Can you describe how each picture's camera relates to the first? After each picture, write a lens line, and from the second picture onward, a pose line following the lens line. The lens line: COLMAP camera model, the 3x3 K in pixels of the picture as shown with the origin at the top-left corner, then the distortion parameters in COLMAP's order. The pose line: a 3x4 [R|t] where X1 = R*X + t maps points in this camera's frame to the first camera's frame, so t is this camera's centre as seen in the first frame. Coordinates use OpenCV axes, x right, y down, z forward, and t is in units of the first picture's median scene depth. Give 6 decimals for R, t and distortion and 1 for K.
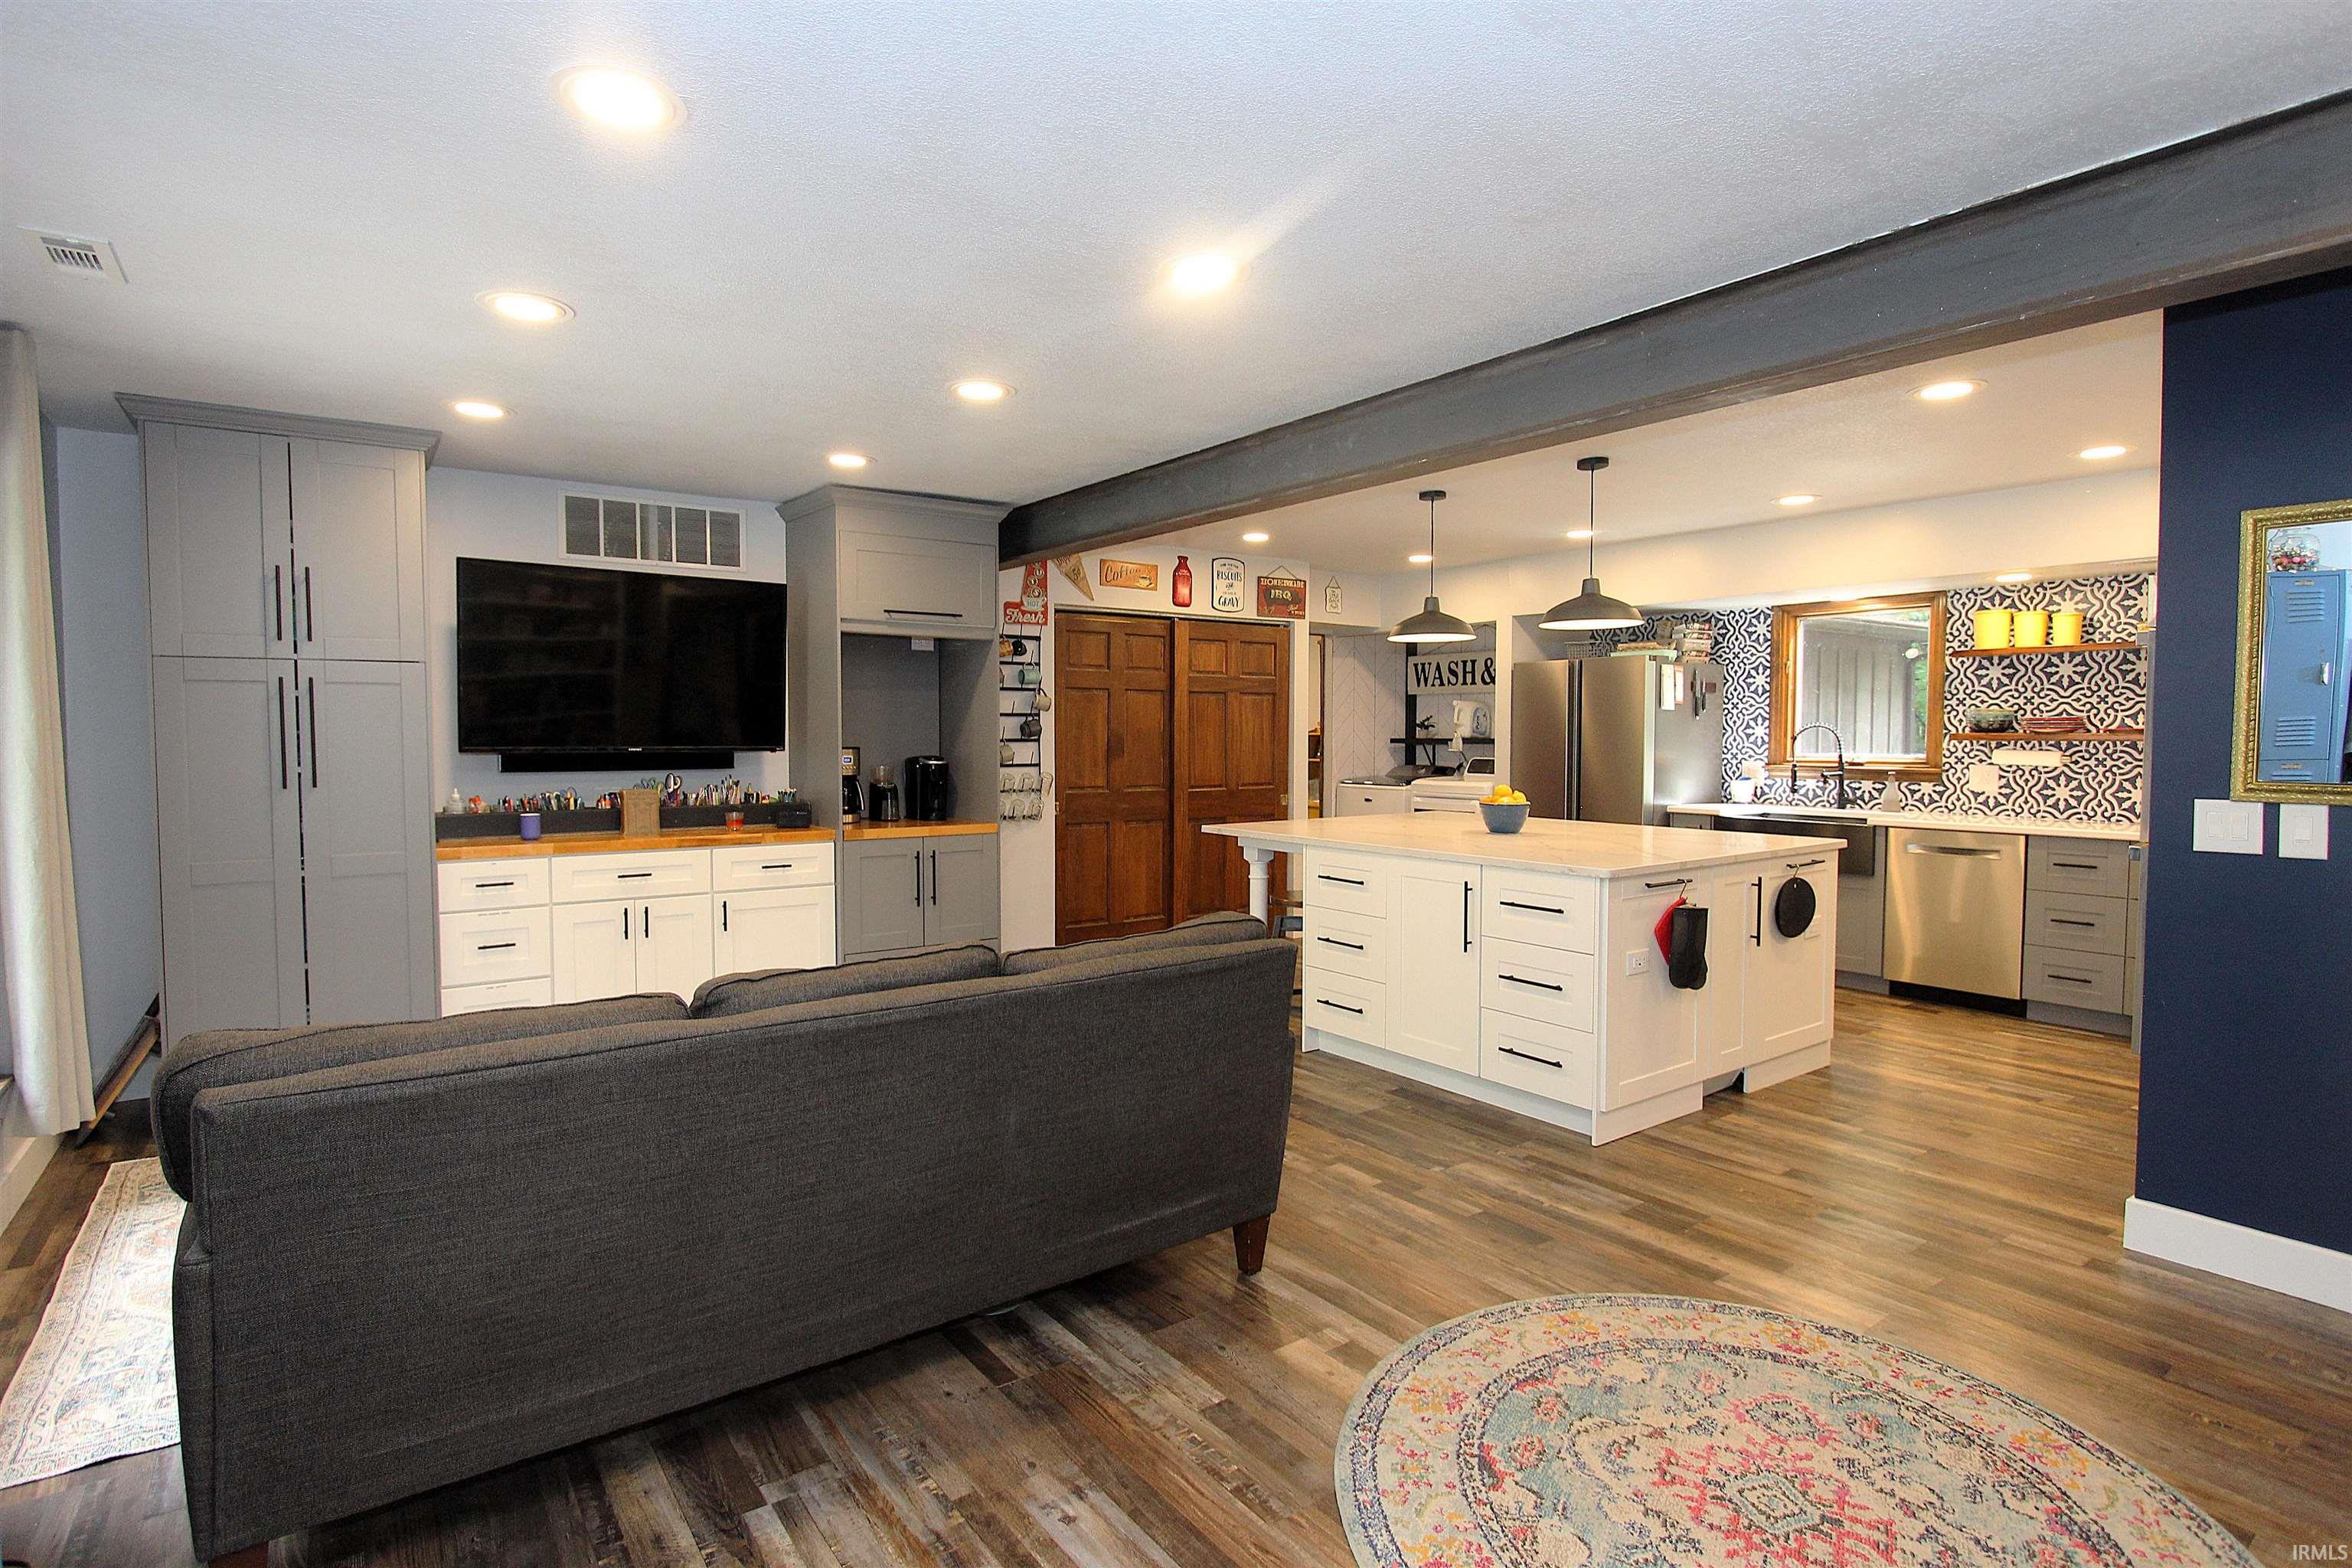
lens RADIAL K [[1113.8, 0, 1170.3], [0, 1113.8, 787.9], [0, 0, 1]] dist [-0.021518, 0.006275]
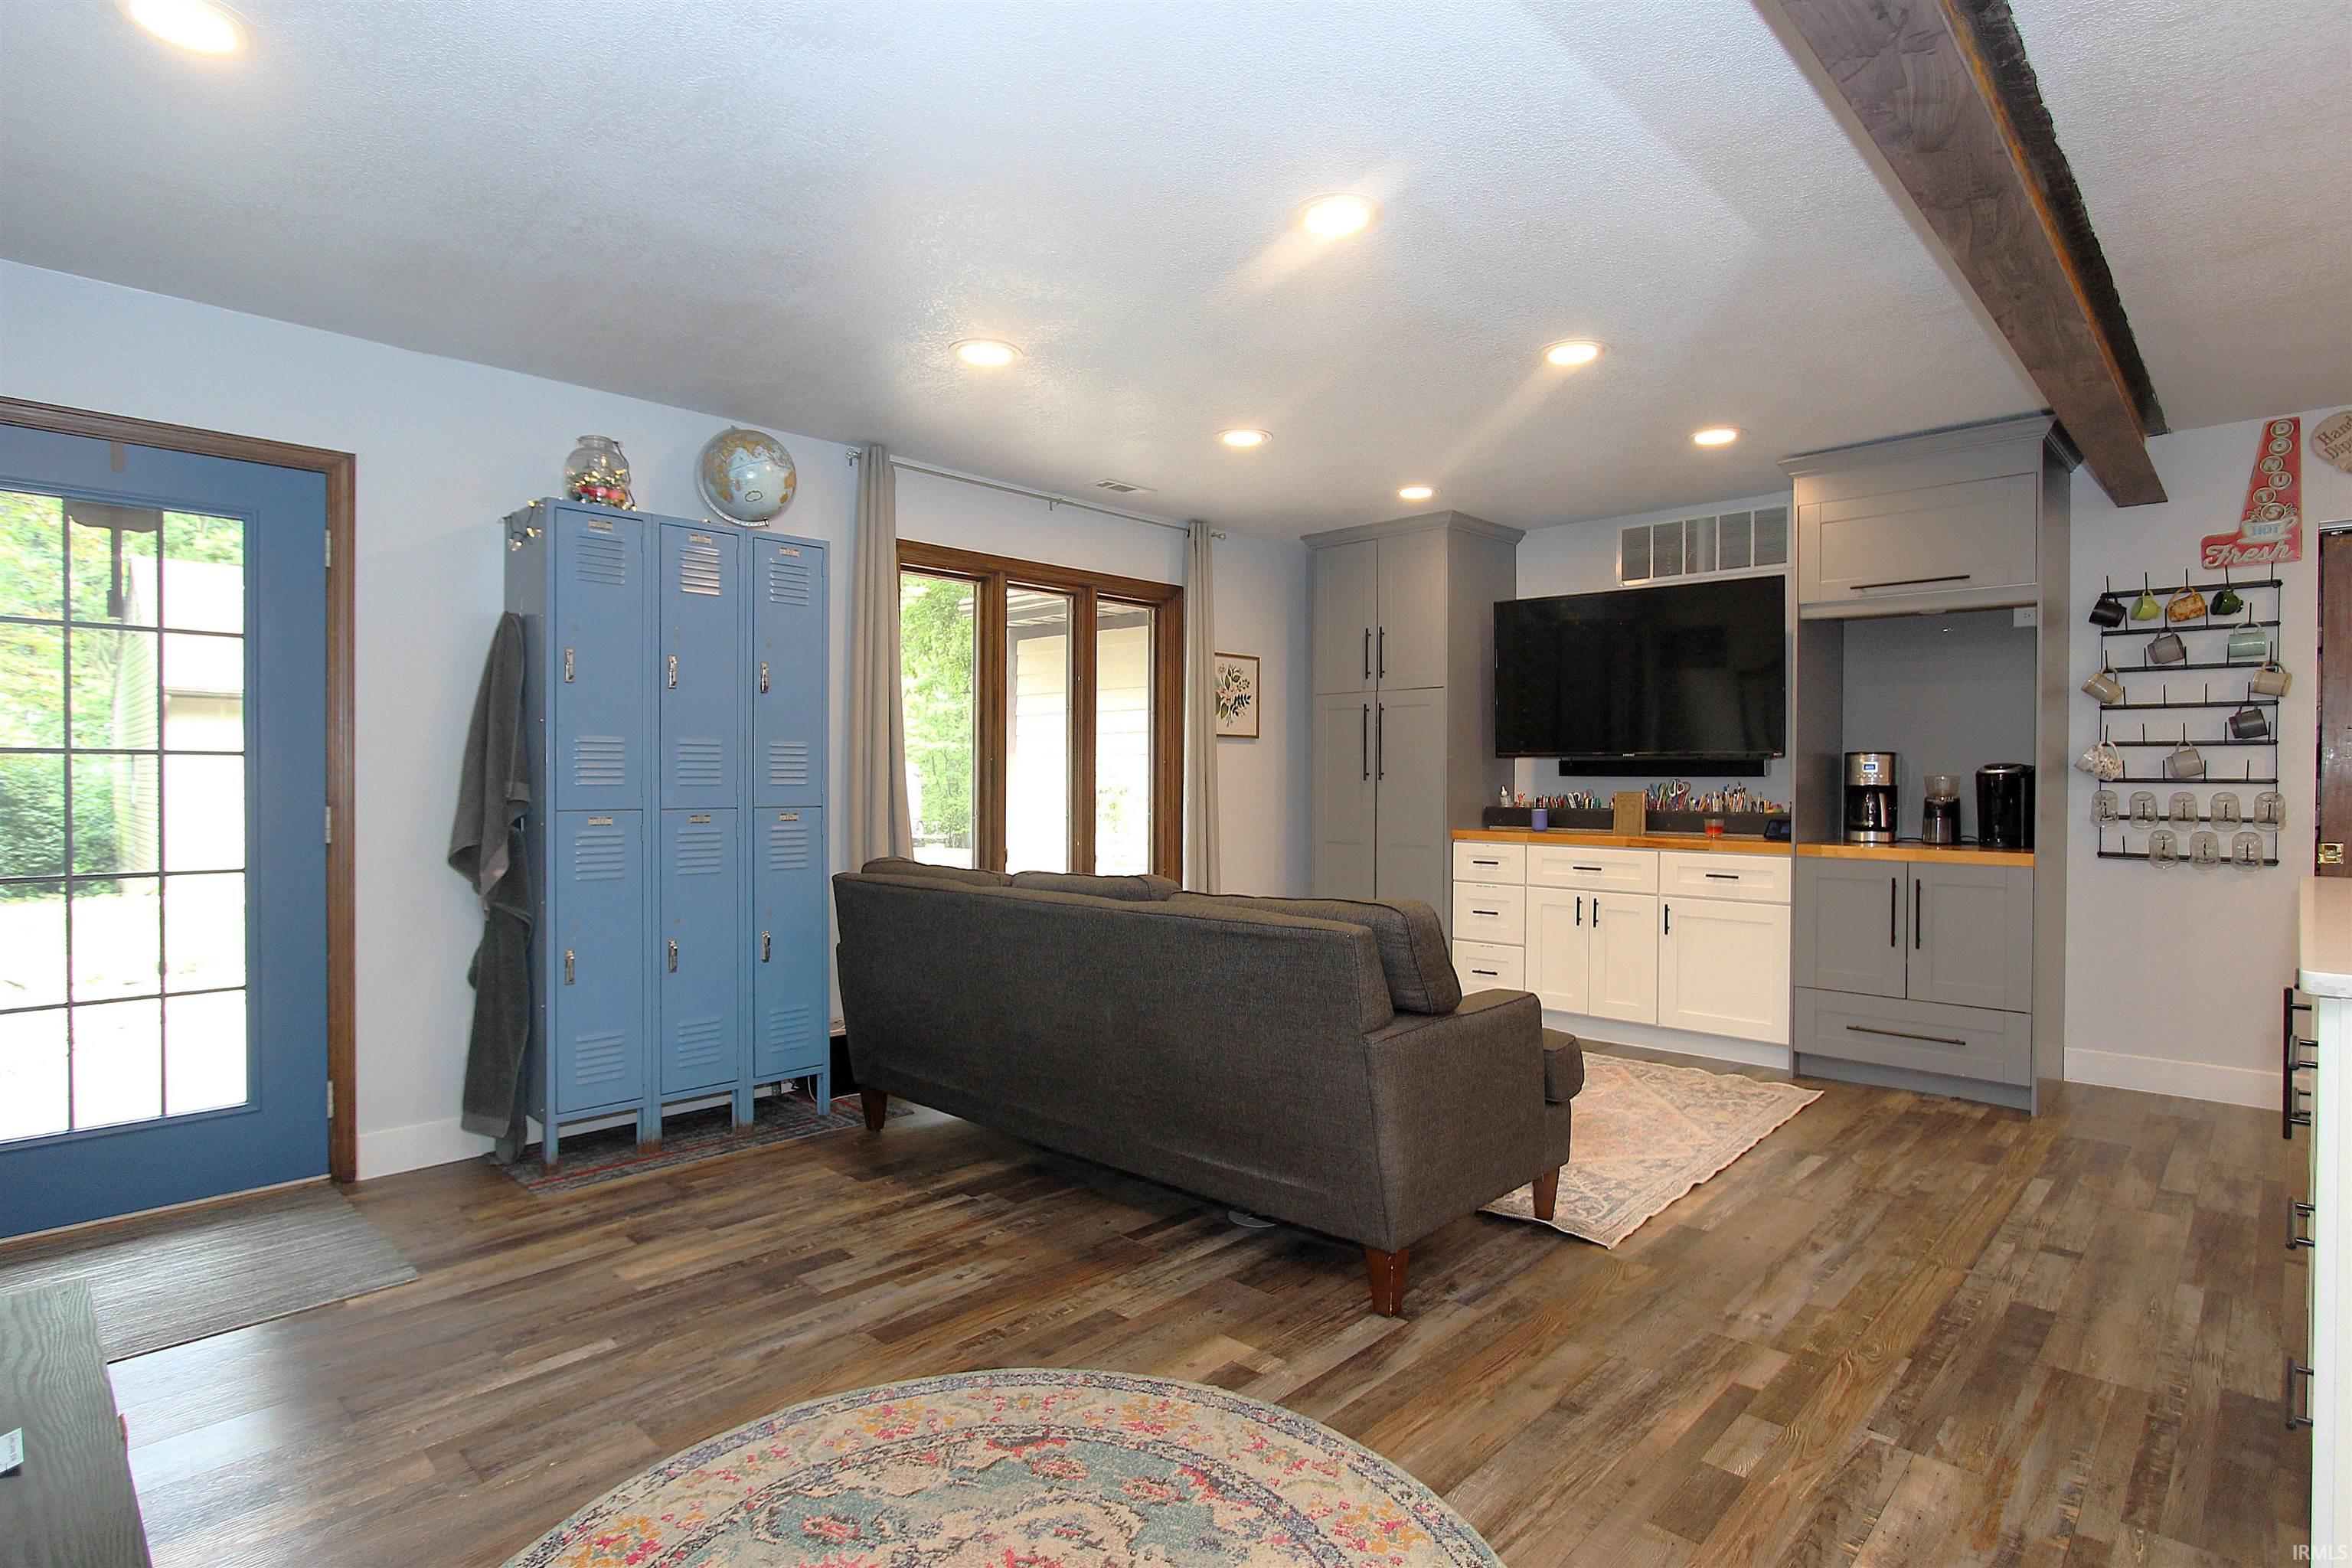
lens RADIAL K [[1113.8, 0, 1170.3], [0, 1113.8, 787.9], [0, 0, 1]] dist [-0.021518, 0.006275]
pose [[0.232118, 0.013710, -0.972591, 0.685449], [-0.048930, 0.998799, 0.002402, 0.023991], [0.971456, 0.047031, 0.232510, 0.482799]]
